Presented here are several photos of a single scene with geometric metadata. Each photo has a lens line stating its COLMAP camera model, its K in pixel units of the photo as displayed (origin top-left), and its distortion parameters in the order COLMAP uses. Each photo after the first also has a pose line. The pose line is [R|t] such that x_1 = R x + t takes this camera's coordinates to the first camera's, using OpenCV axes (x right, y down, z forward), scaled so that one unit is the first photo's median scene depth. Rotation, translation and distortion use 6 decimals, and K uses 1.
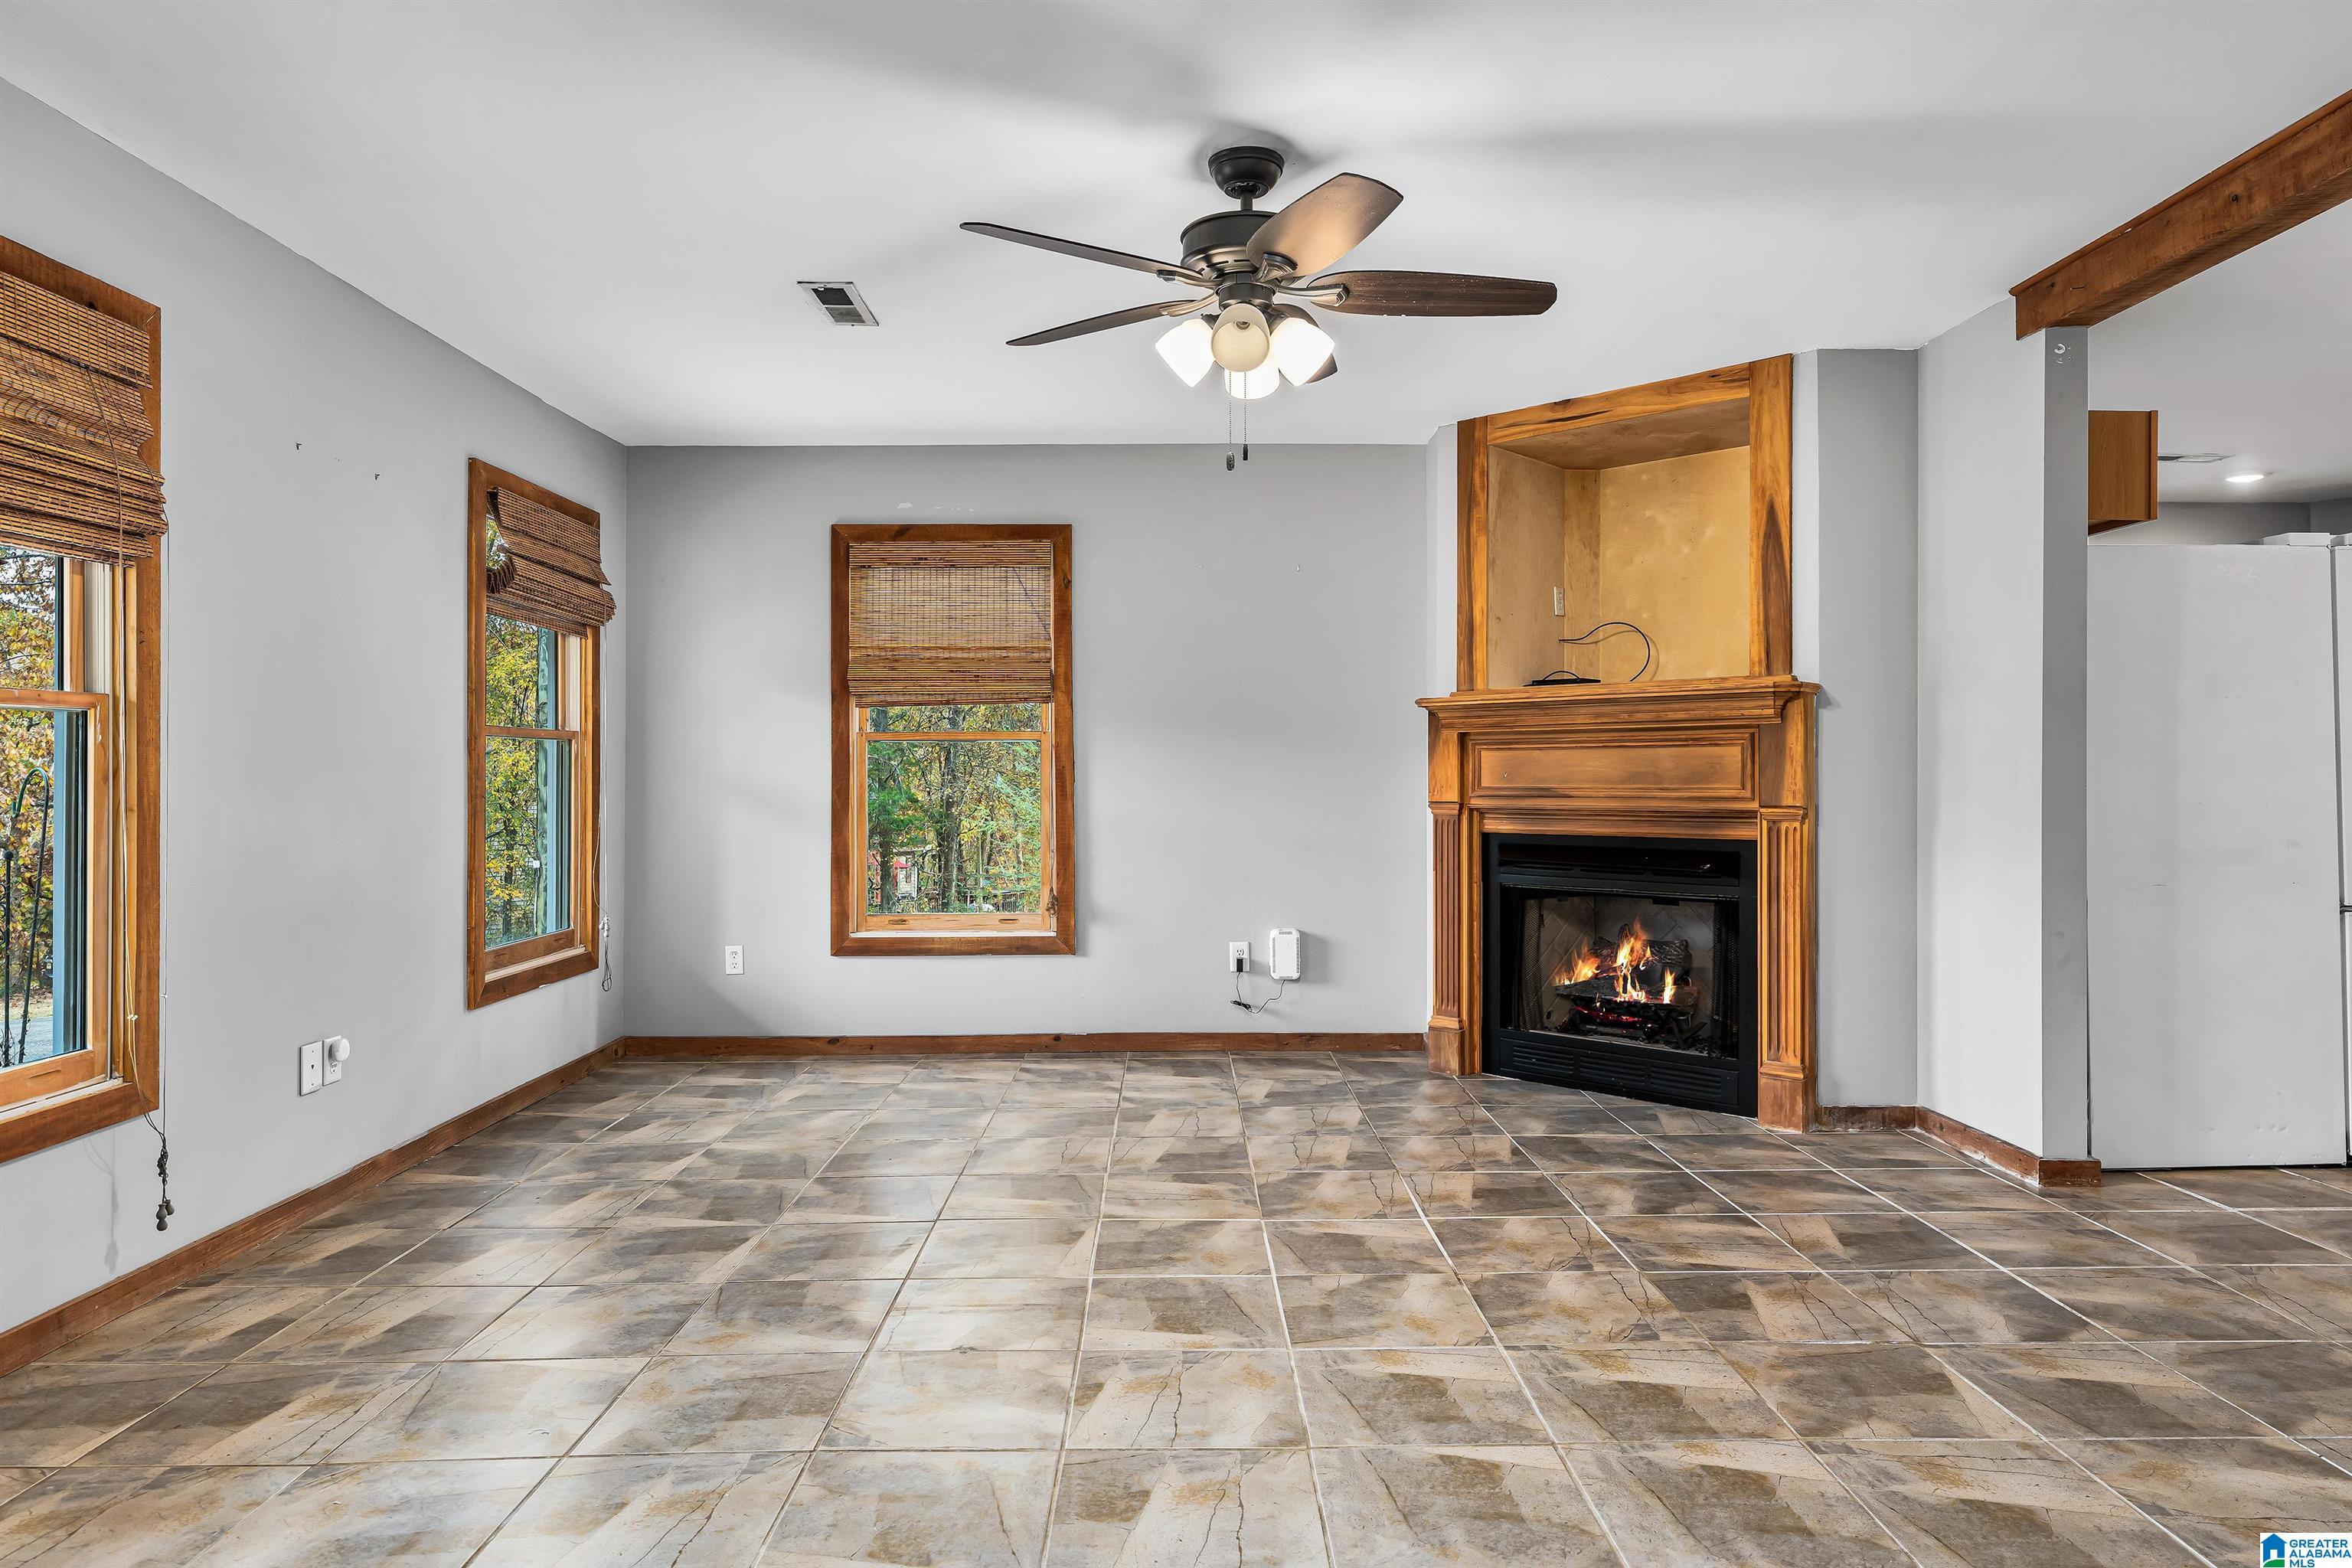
lens RADIAL K [[1444.0, 0, 1182.5], [0, 1444.0, 775.7], [0, 0, 1]] dist [-0.004855, 0.000415]
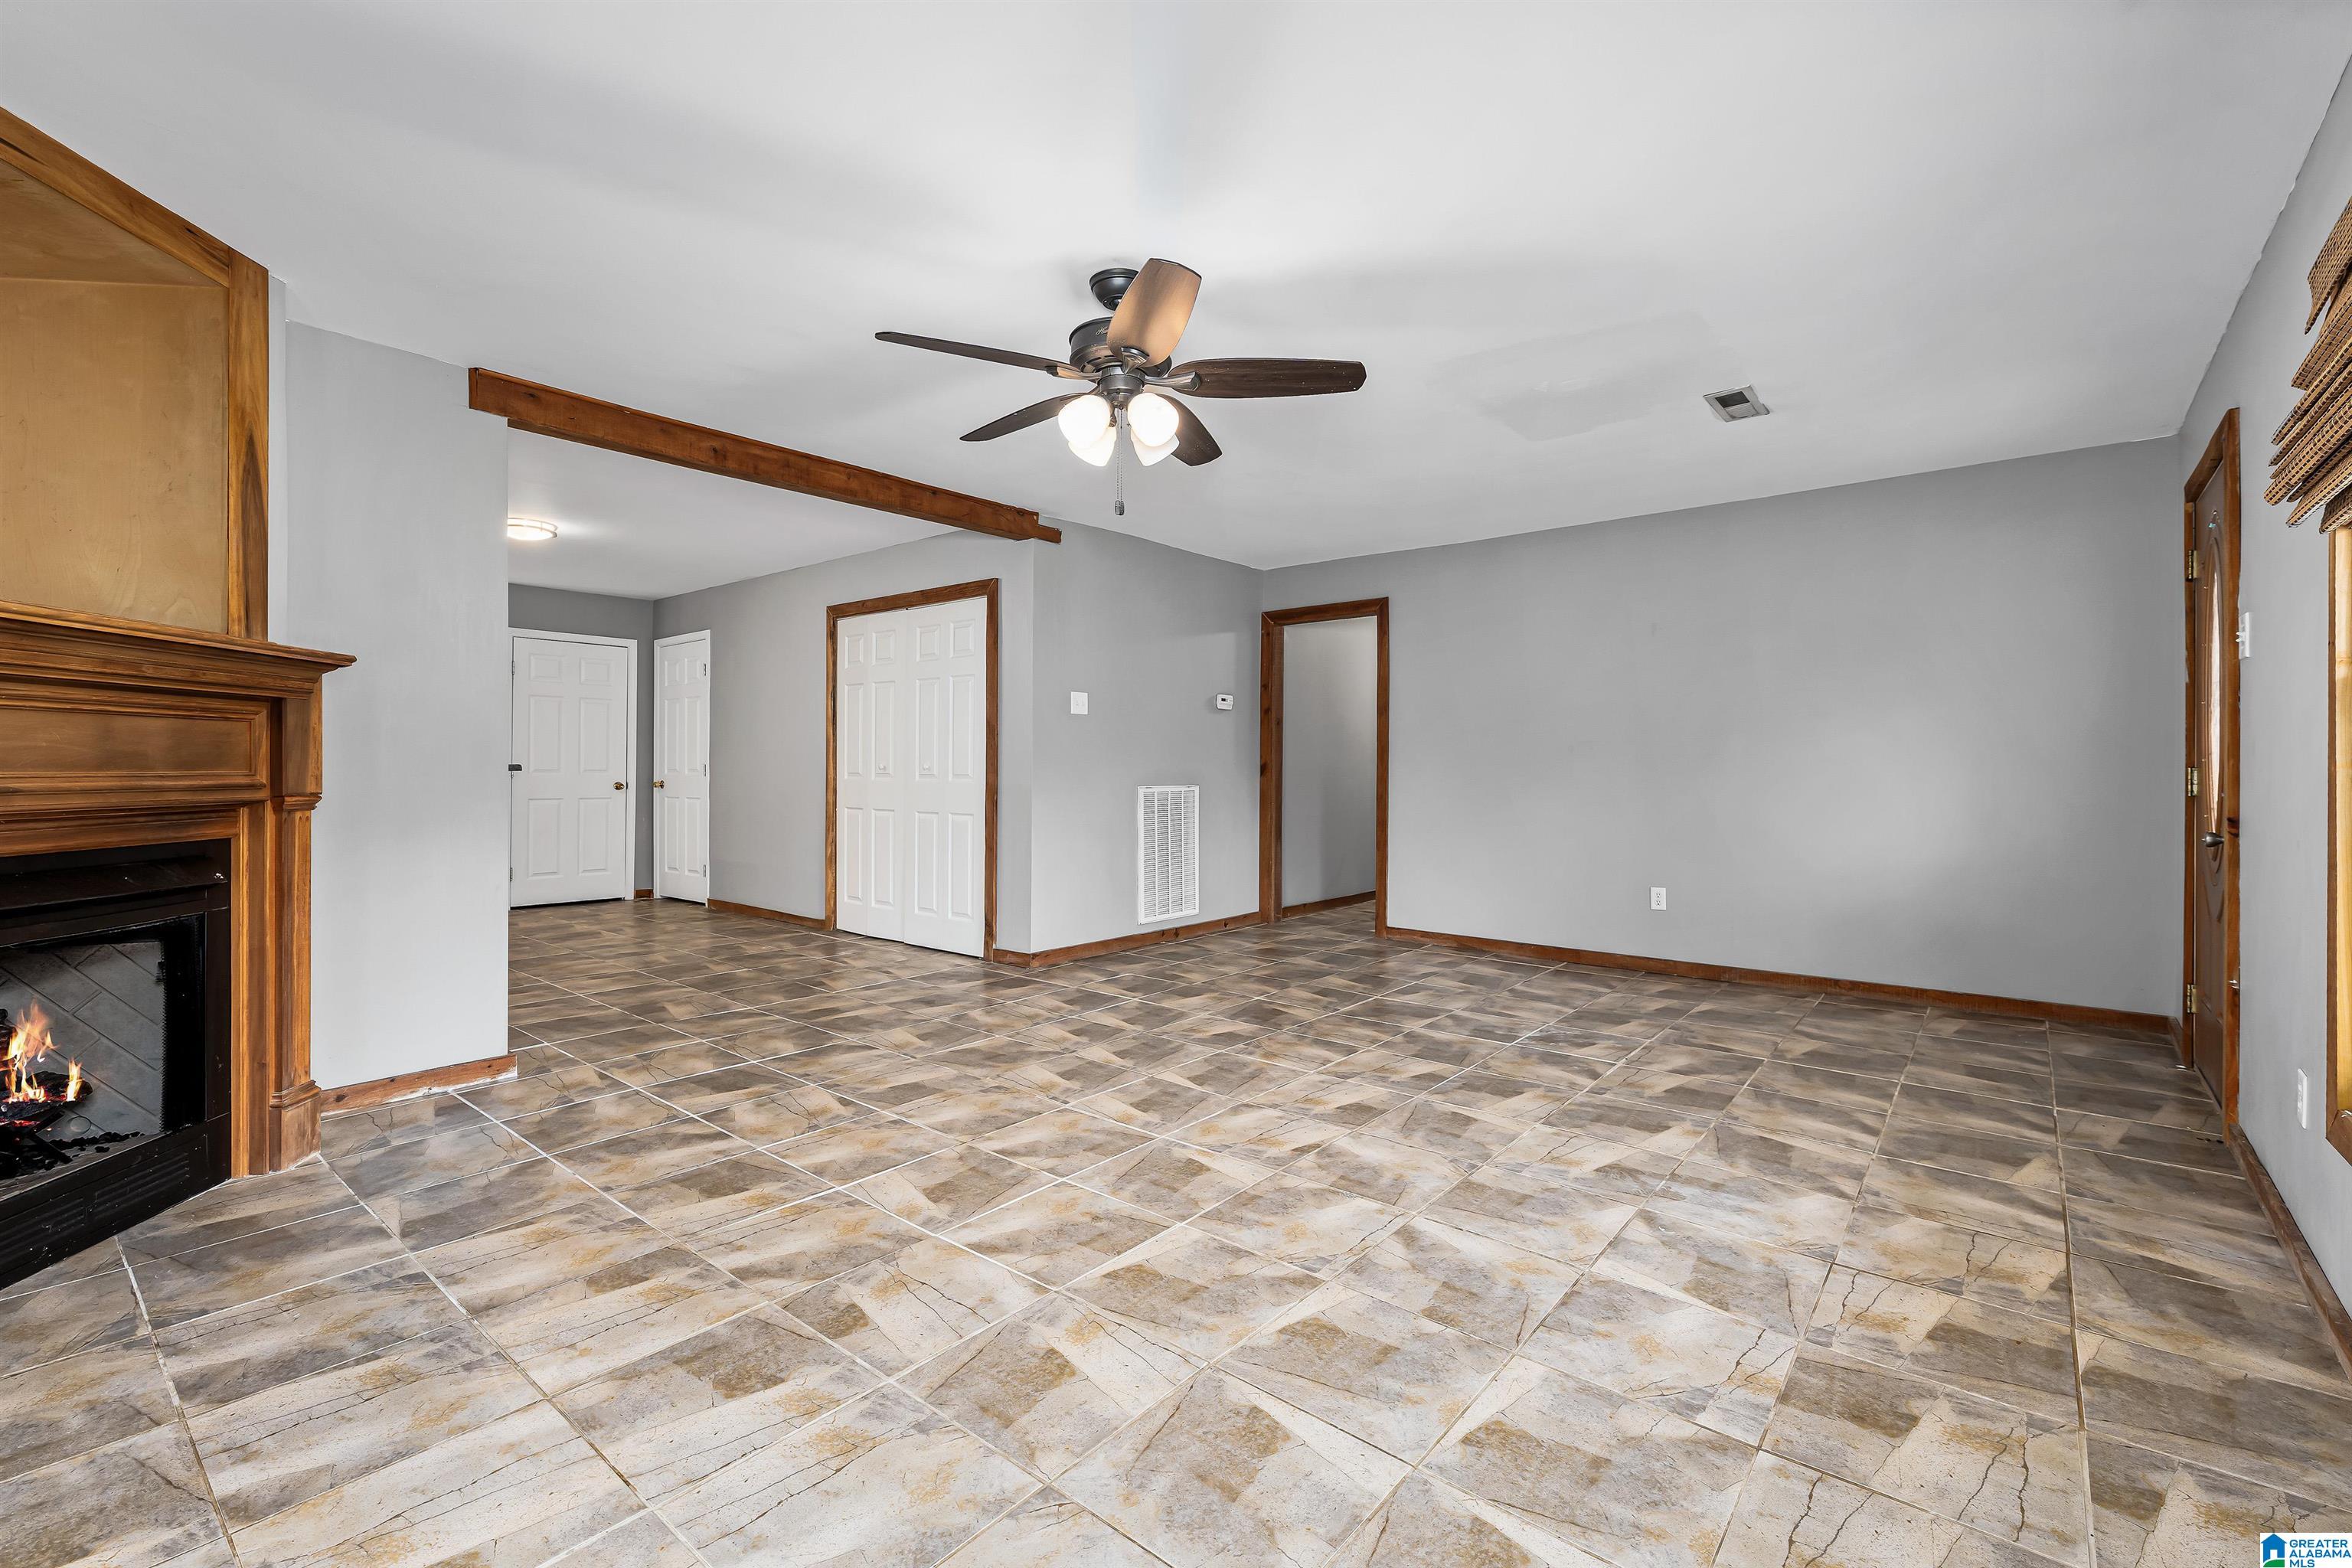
lens RADIAL K [[1009.5, 0, 1186.4], [0, 1009.5, 775.5], [0, 0, 1]] dist [-0.000593, -0.000553]
pose [[-0.768705, -0.006375, 0.639571, -0.604874], [-0.002061, 0.999970, 0.007490, 0.006669], [-0.639600, 0.004439, -0.768695, 1.740932]]
